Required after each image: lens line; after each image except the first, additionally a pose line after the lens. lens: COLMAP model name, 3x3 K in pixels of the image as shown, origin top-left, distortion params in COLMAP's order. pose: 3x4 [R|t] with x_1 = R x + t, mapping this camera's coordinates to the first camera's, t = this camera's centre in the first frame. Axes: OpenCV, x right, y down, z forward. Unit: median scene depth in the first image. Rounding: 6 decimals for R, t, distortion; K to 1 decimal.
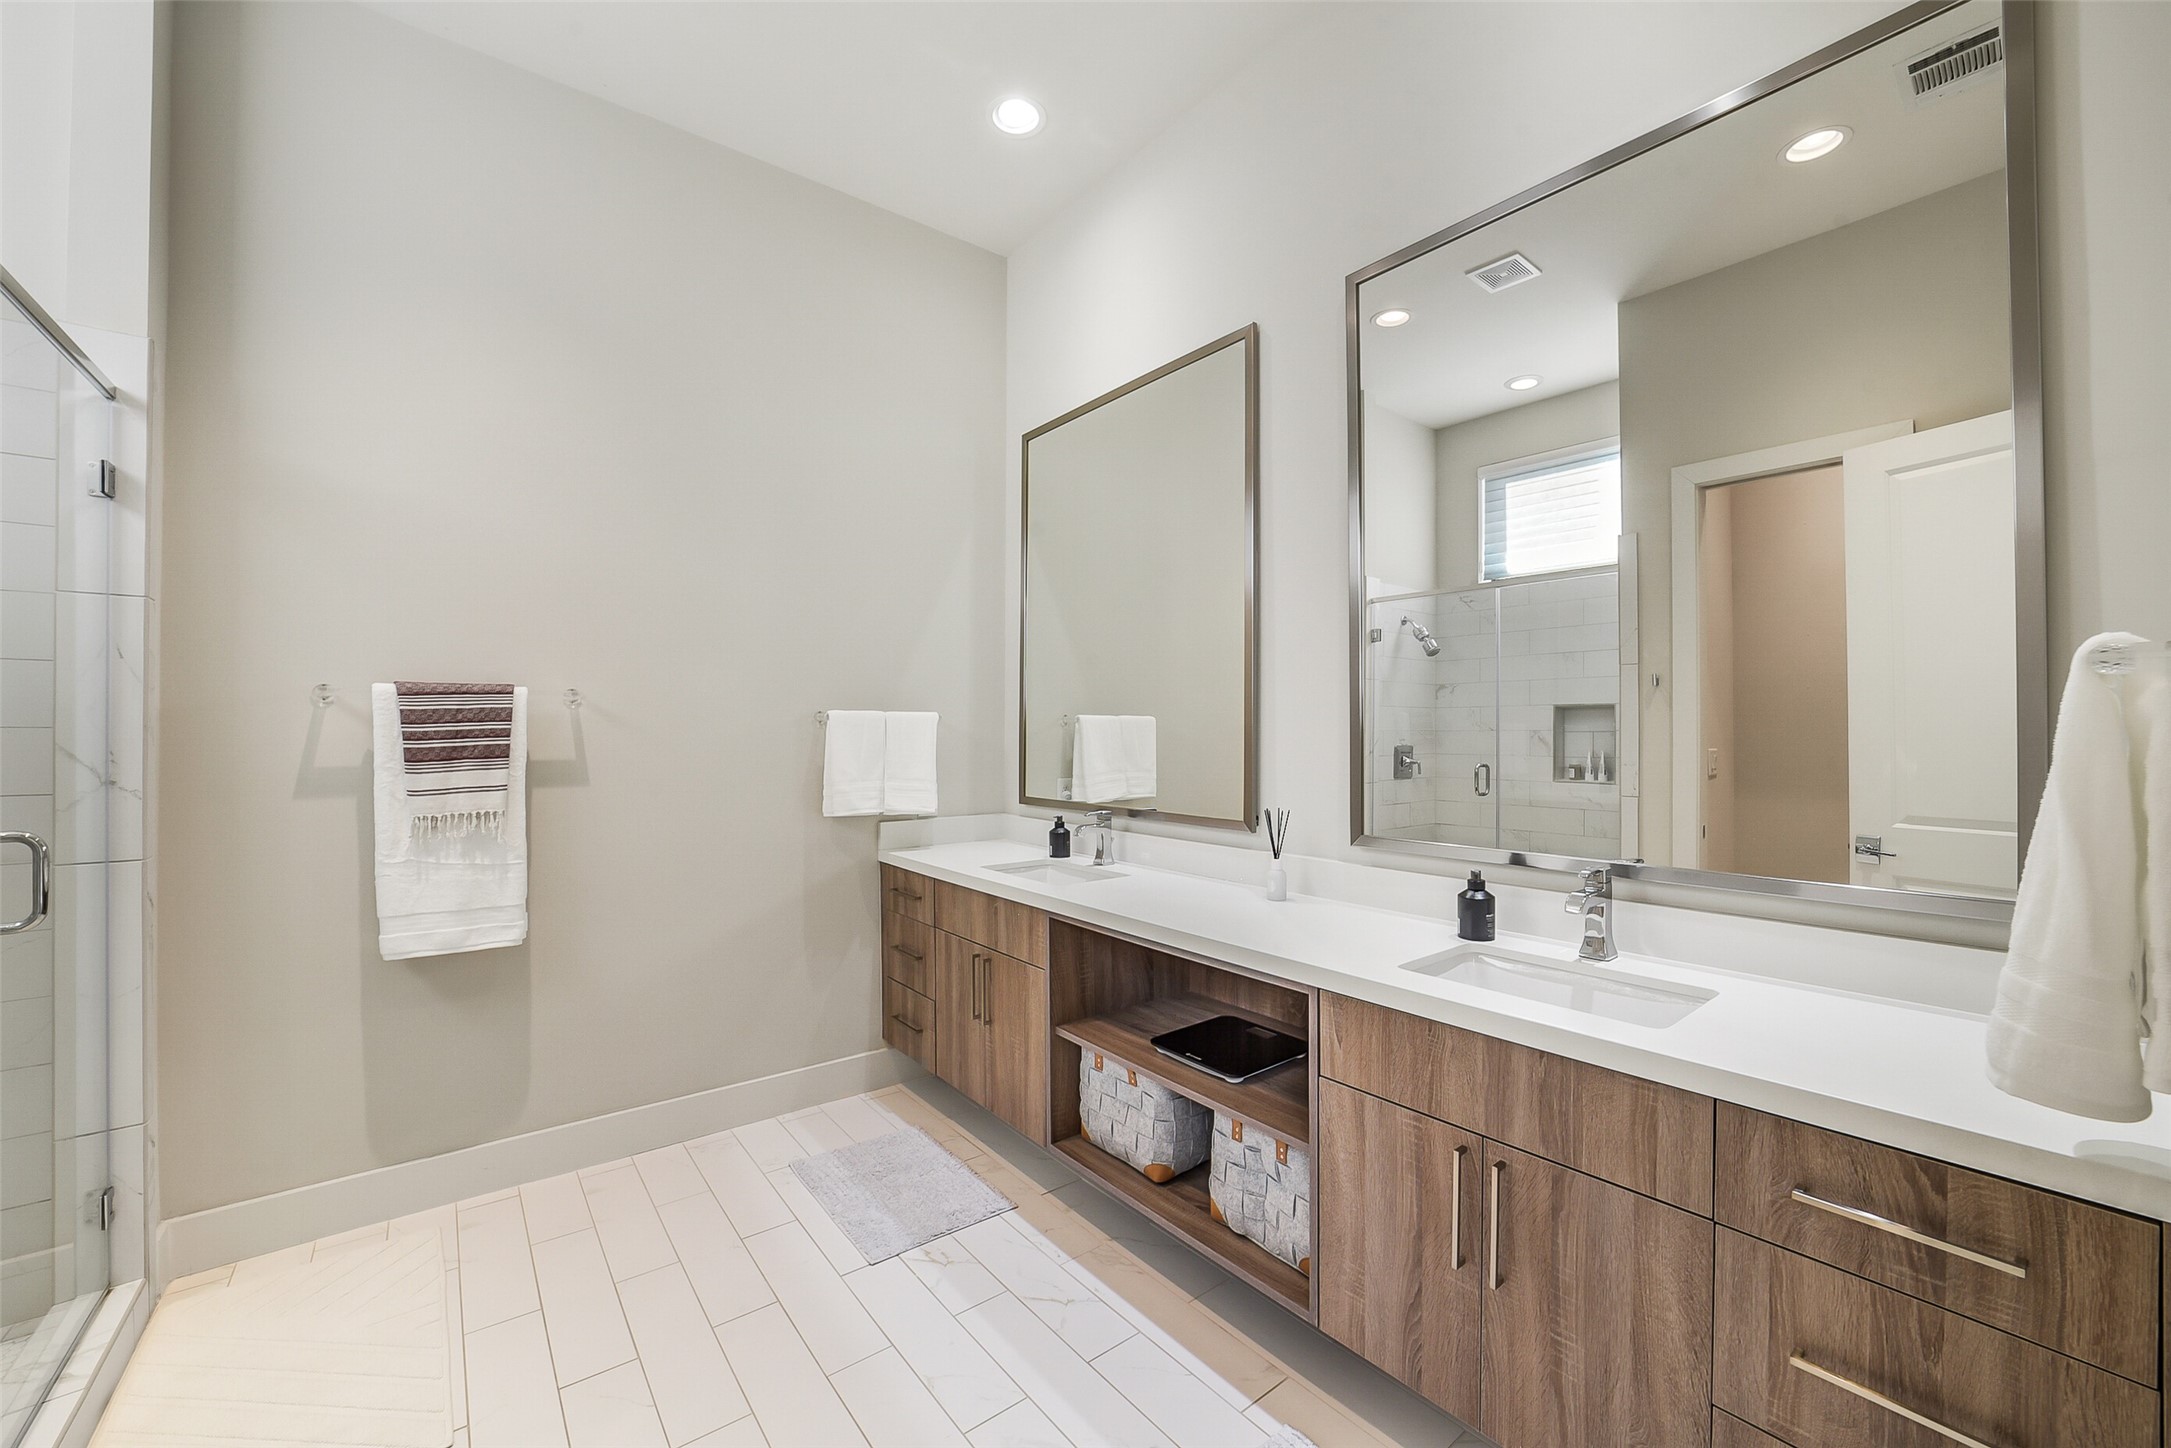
lens RADIAL K [[848.3, 0, 1085.7], [0, 848.3, 732.0], [0, 0, 1]] dist [-0.033726, 0.005942]
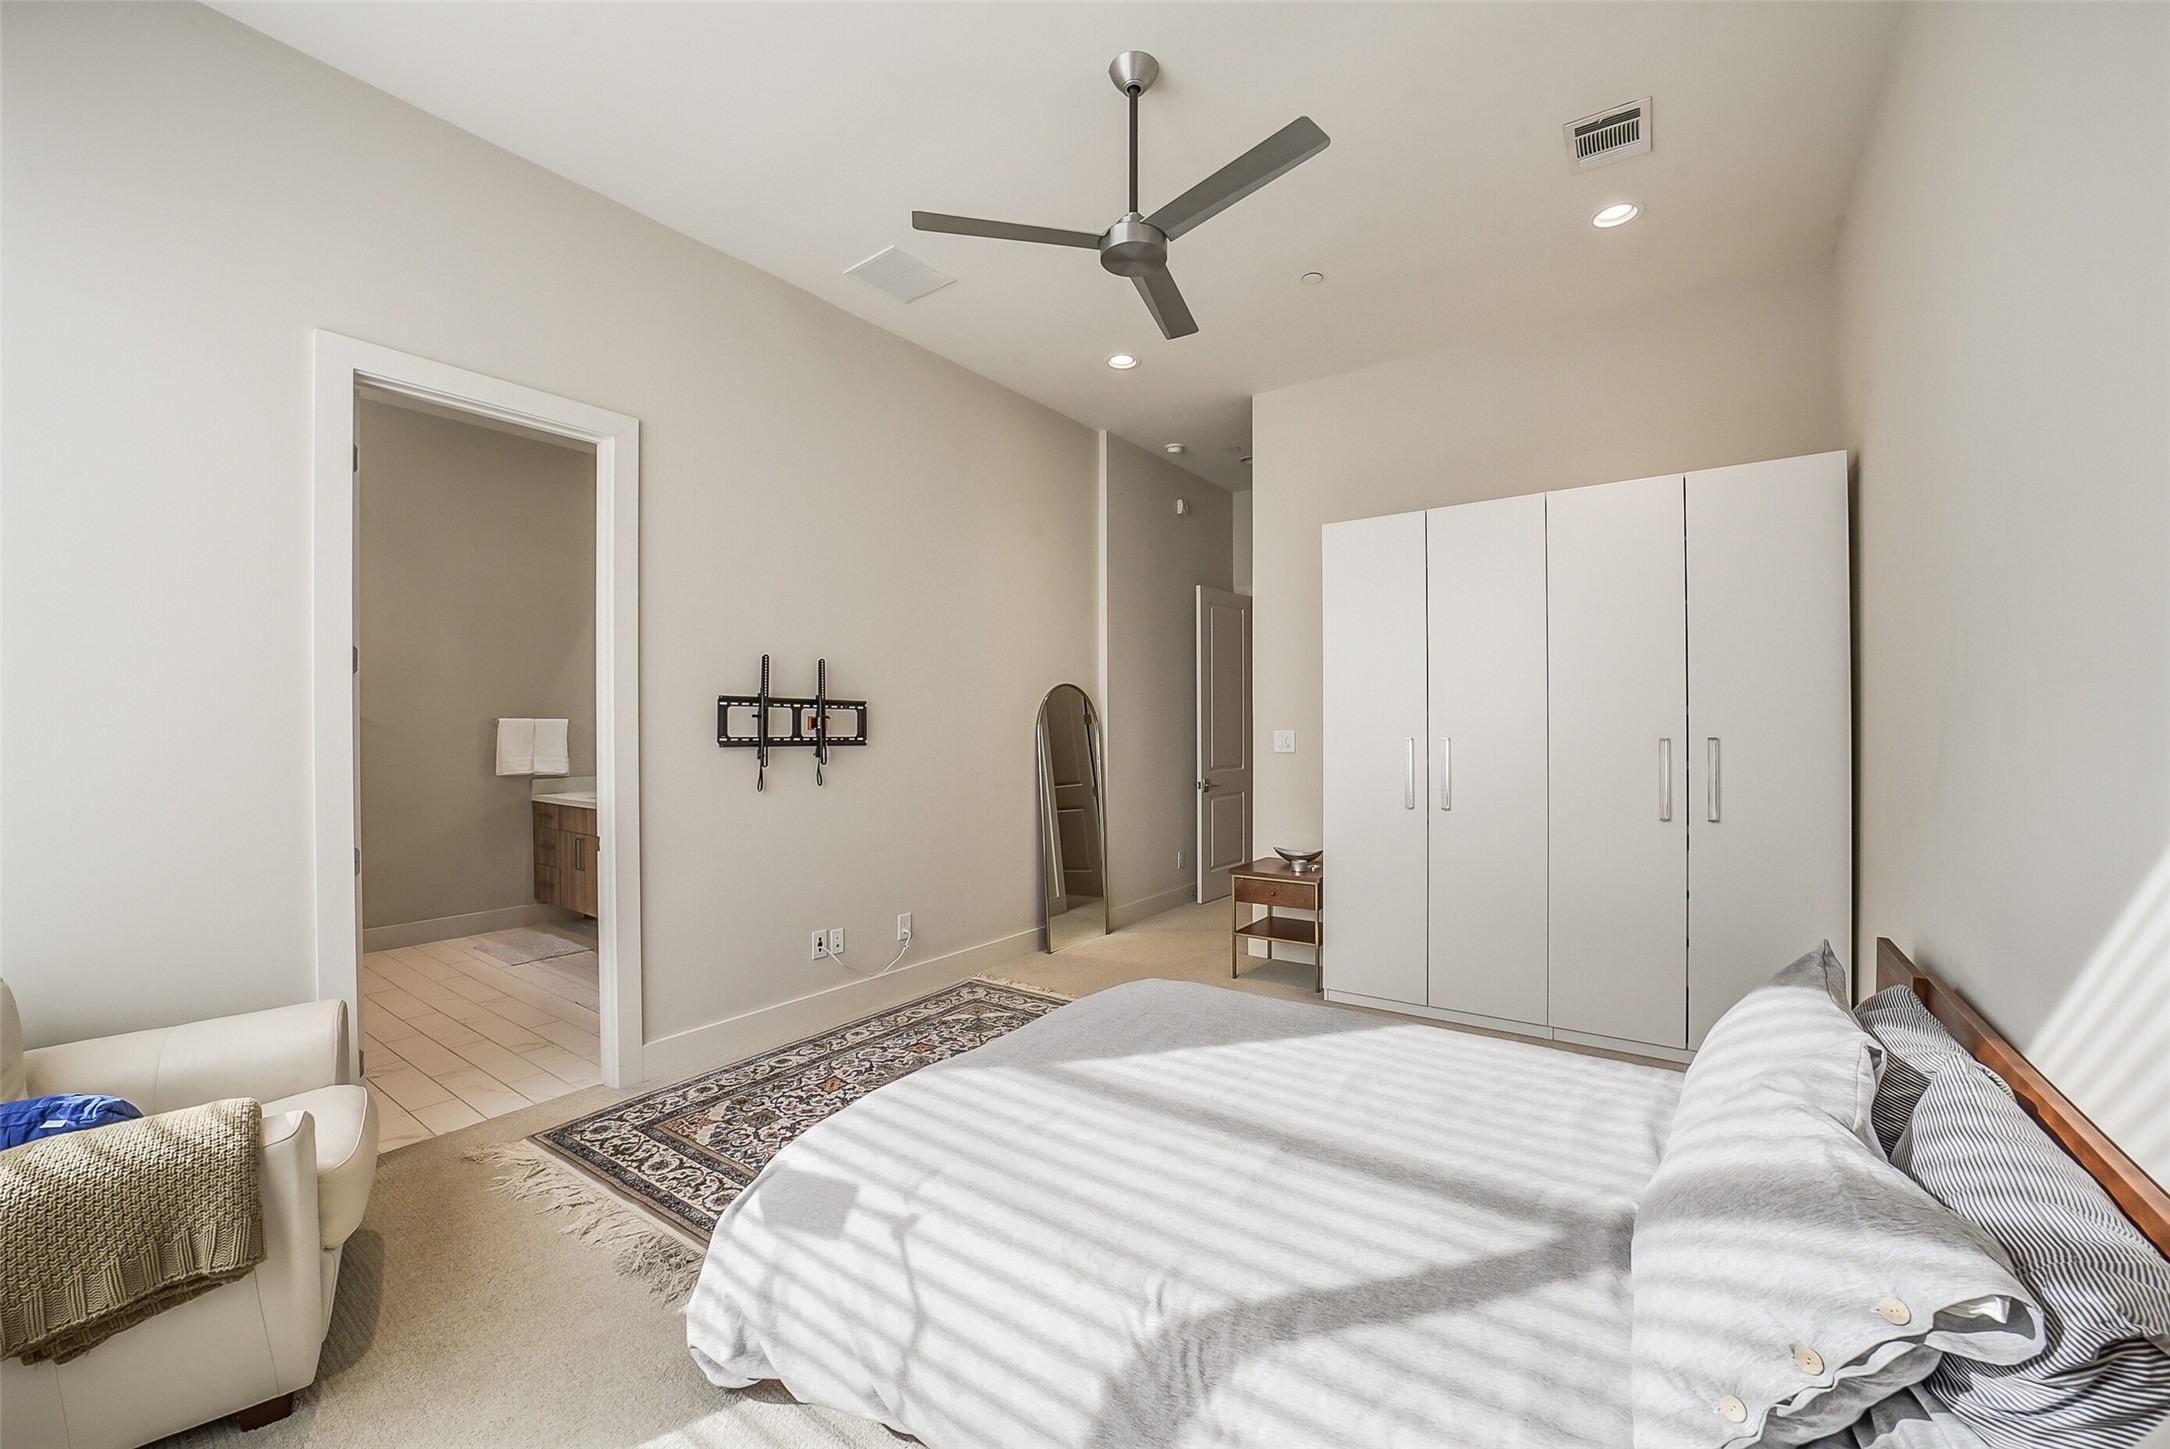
lens RADIAL K [[847.9, 0, 1087.3], [0, 847.9, 724.4], [0, 0, 1]] dist [-0.033726, 0.005942]
pose [[0.961235, -0.003451, 0.275708, 0.428144], [0.004613, 0.999983, -0.003566, 0.000360], [-0.275691, 0.004700, 0.961235, -1.109105]]
